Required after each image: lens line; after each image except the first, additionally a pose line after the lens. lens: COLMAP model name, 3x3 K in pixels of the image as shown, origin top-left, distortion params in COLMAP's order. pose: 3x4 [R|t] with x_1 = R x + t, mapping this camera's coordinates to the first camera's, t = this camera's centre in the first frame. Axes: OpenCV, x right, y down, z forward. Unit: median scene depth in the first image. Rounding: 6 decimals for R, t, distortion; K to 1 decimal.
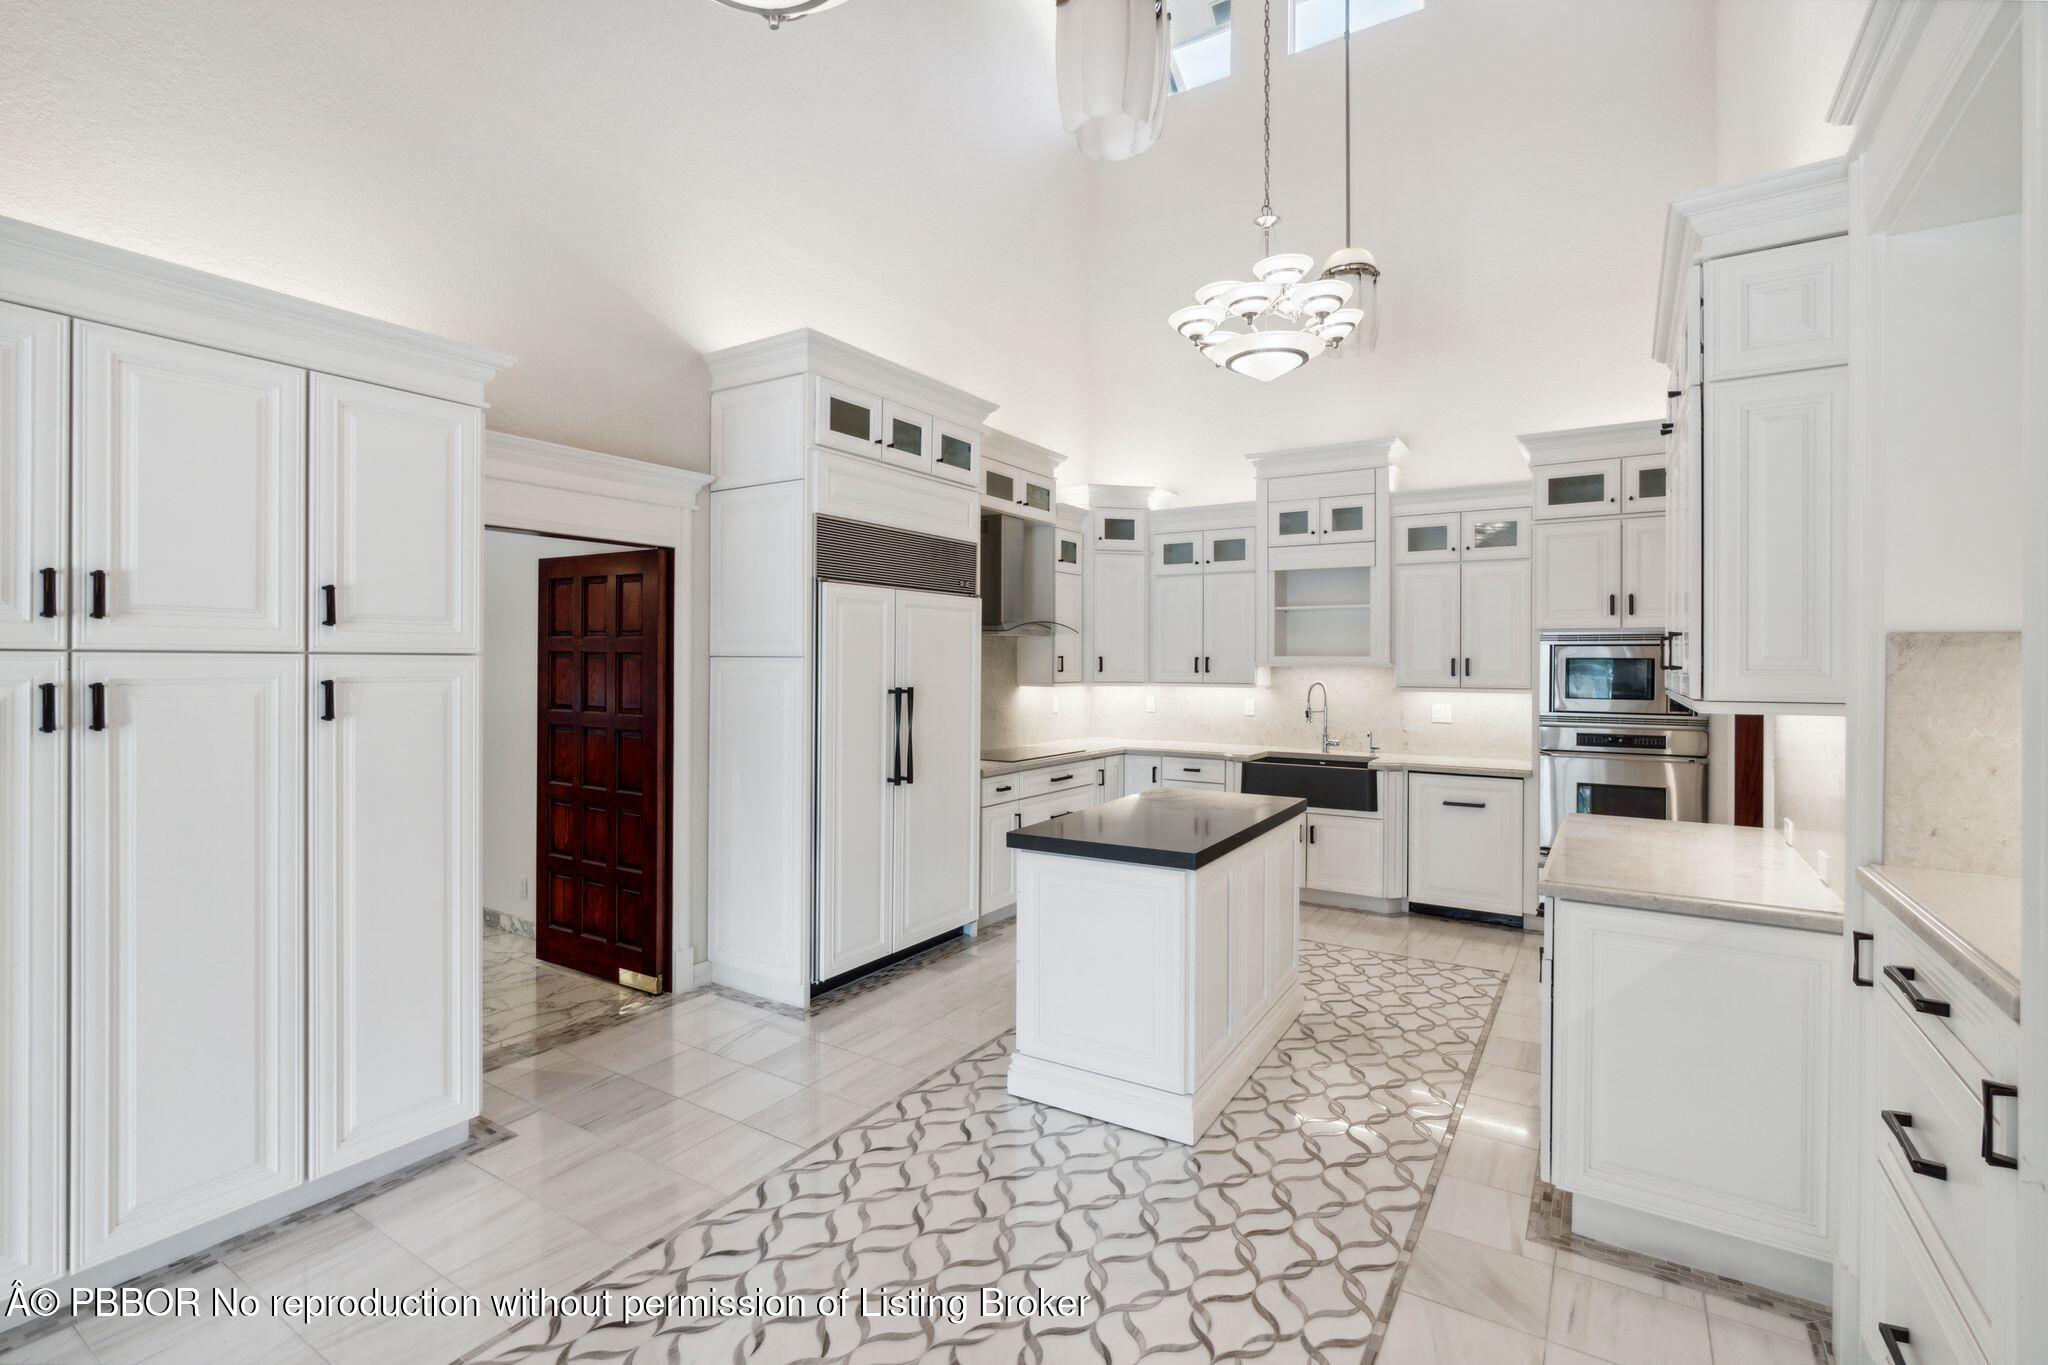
lens RADIAL K [[945.1, 0, 1023.9], [0, 945.1, 671.9], [0, 0, 1]] dist [-0.002429, 0.000209]
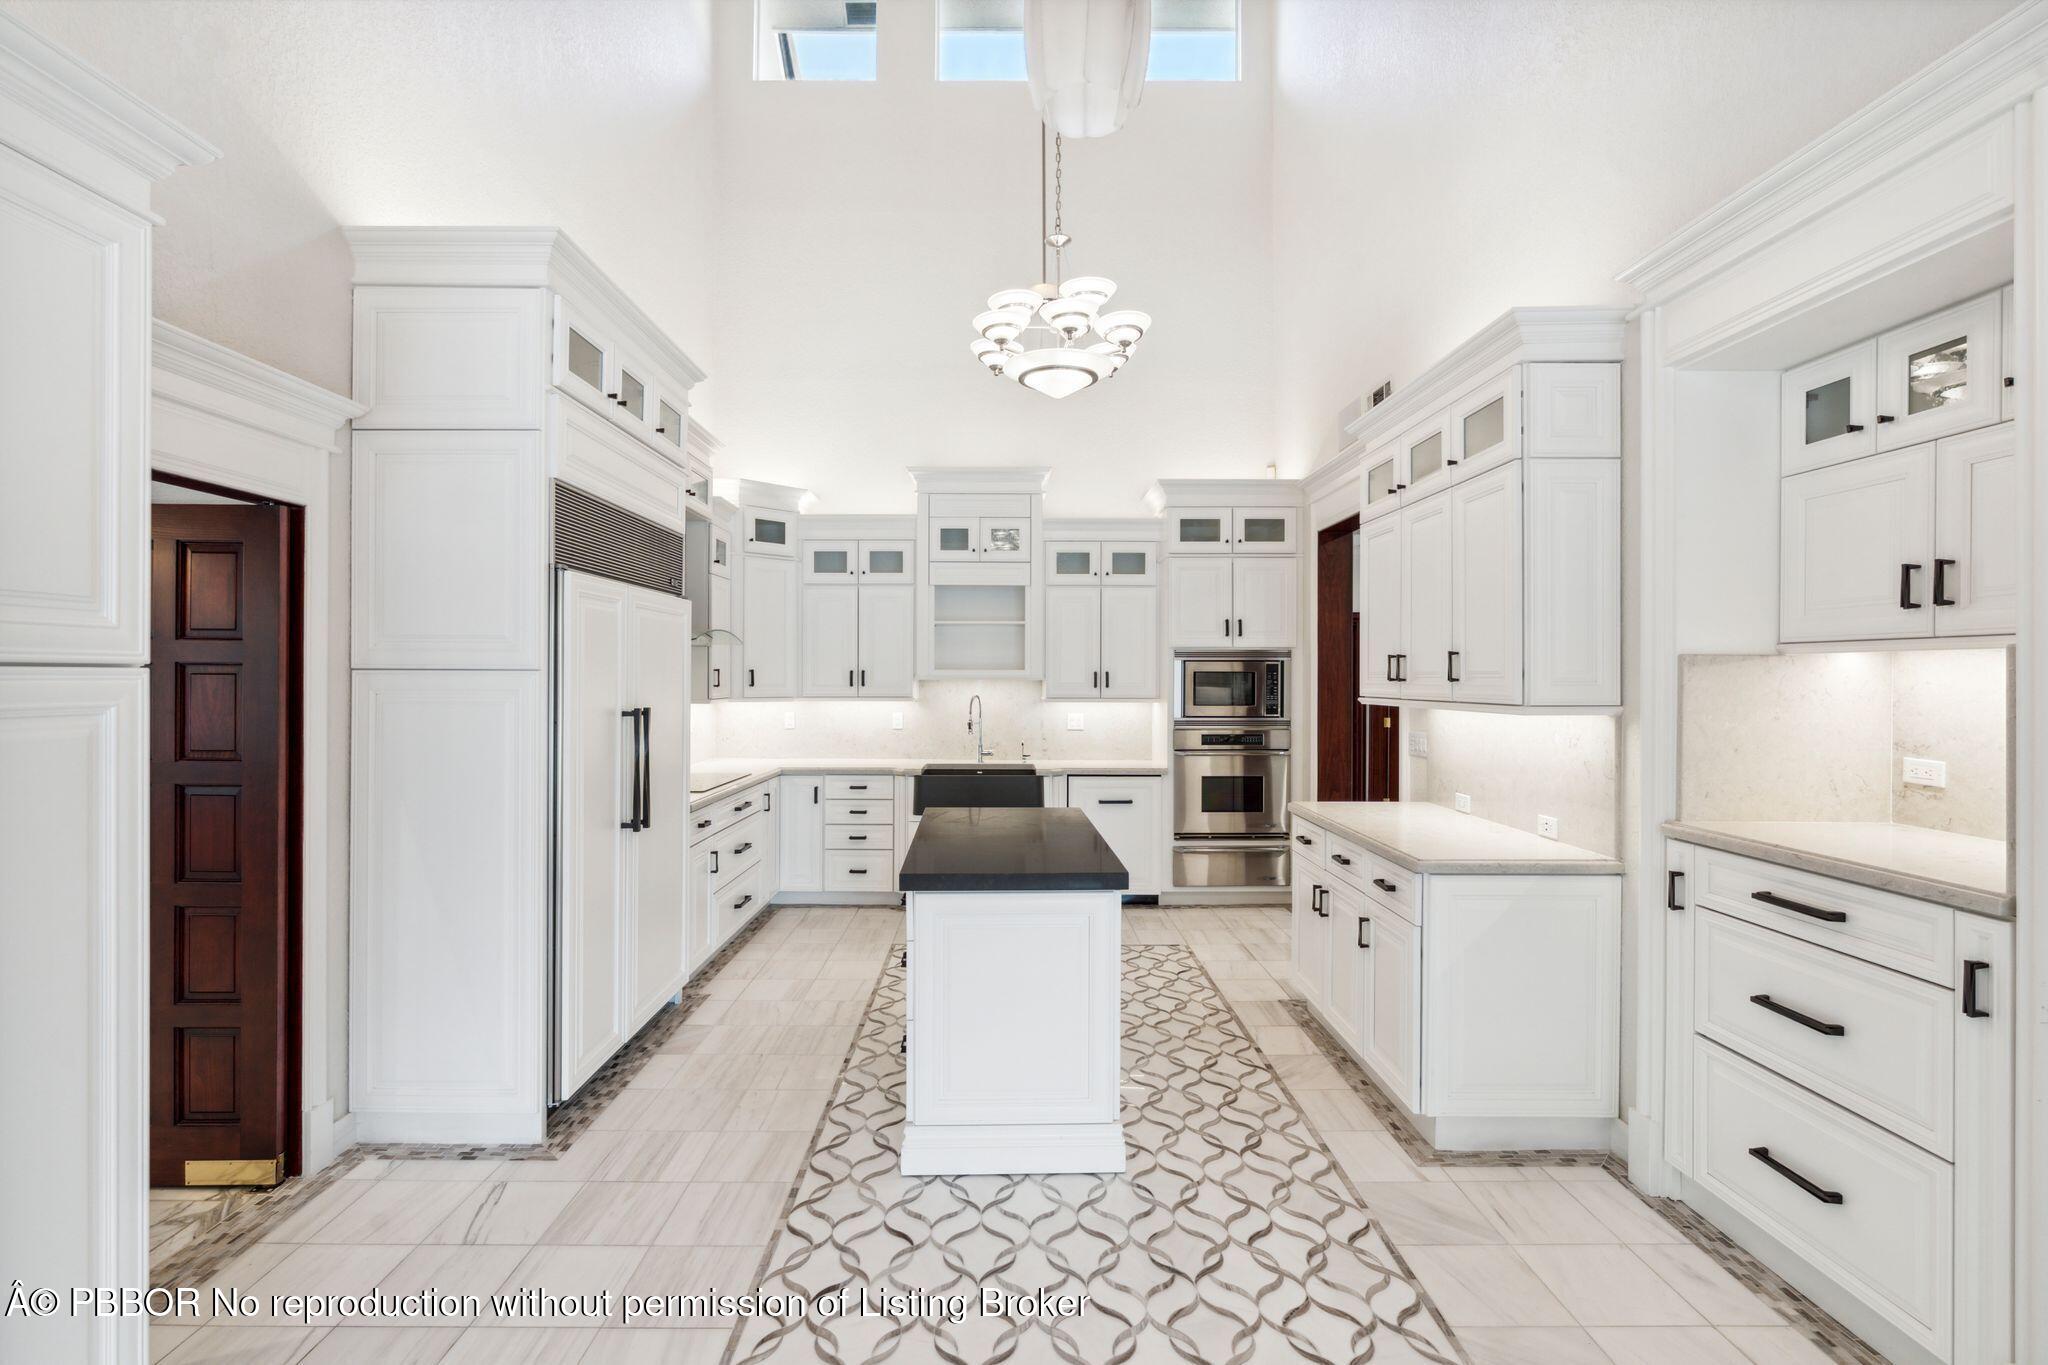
lens RADIAL K [[925.6, 0, 1024.0], [0, 925.6, 682.5], [0, 0, 1]] dist [-0.014352, 0.008303]
pose [[0.838624, -0.005838, 0.544680, -0.280240], [0.007124, 0.999975, -0.000250, -0.002651], [-0.544665, 0.004090, 0.838644, 0.169698]]
